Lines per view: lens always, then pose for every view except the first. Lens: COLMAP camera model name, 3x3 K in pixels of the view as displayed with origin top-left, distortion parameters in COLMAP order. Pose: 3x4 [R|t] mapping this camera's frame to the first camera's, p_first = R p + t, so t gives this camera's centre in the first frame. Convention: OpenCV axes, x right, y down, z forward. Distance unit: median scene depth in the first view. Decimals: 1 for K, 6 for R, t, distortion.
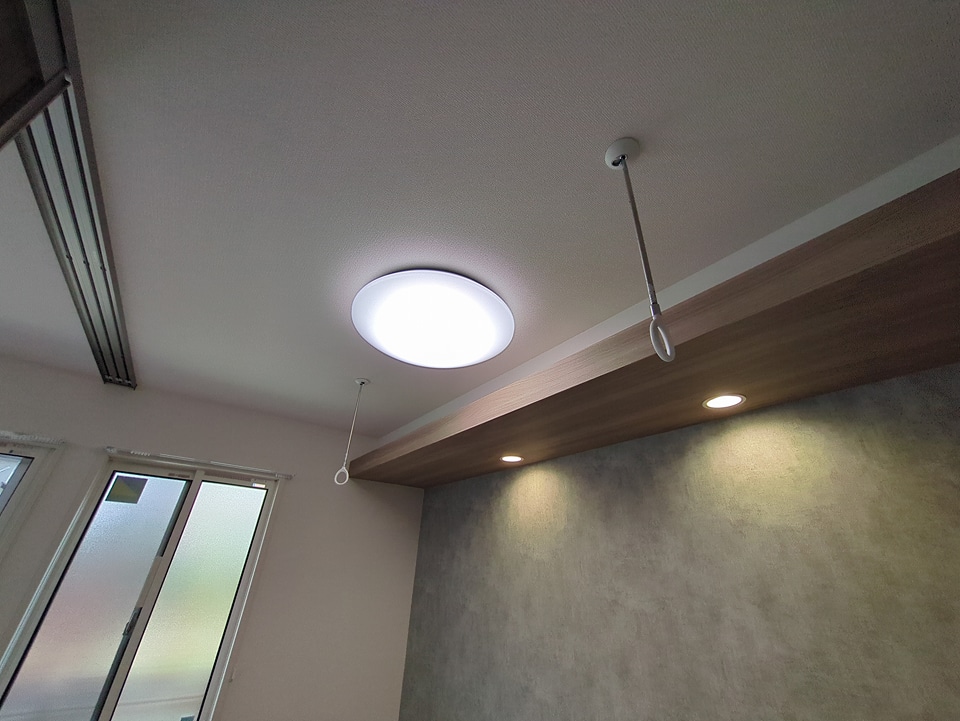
lens RADIAL K [[383.1, 0, 484.4], [0, 383.1, 358.3], [0, 0, 1]] dist [0.000833, 0.000075]
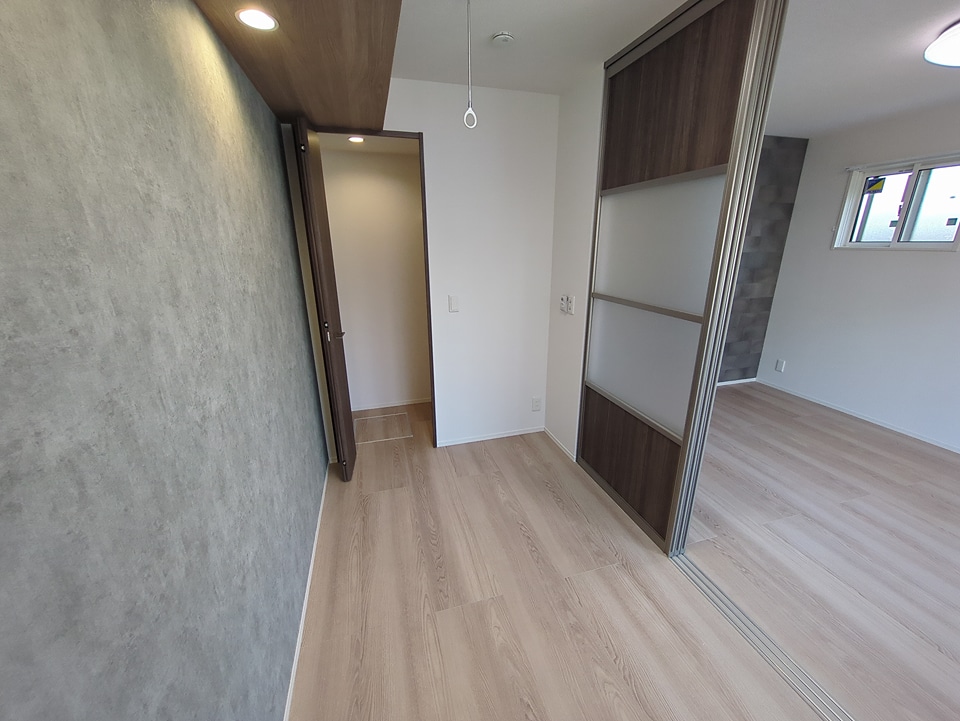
lens RADIAL K [[383.1, 0, 484.8], [0, 383.1, 361.5], [0, 0, 1]] dist [0.000833, 0.000075]
pose [[-0.939093, -0.146658, 0.310797, -0.227931], [-0.204756, 0.965099, -0.163275, 0.621833], [-0.276004, -0.216968, -0.936347, 0.968157]]
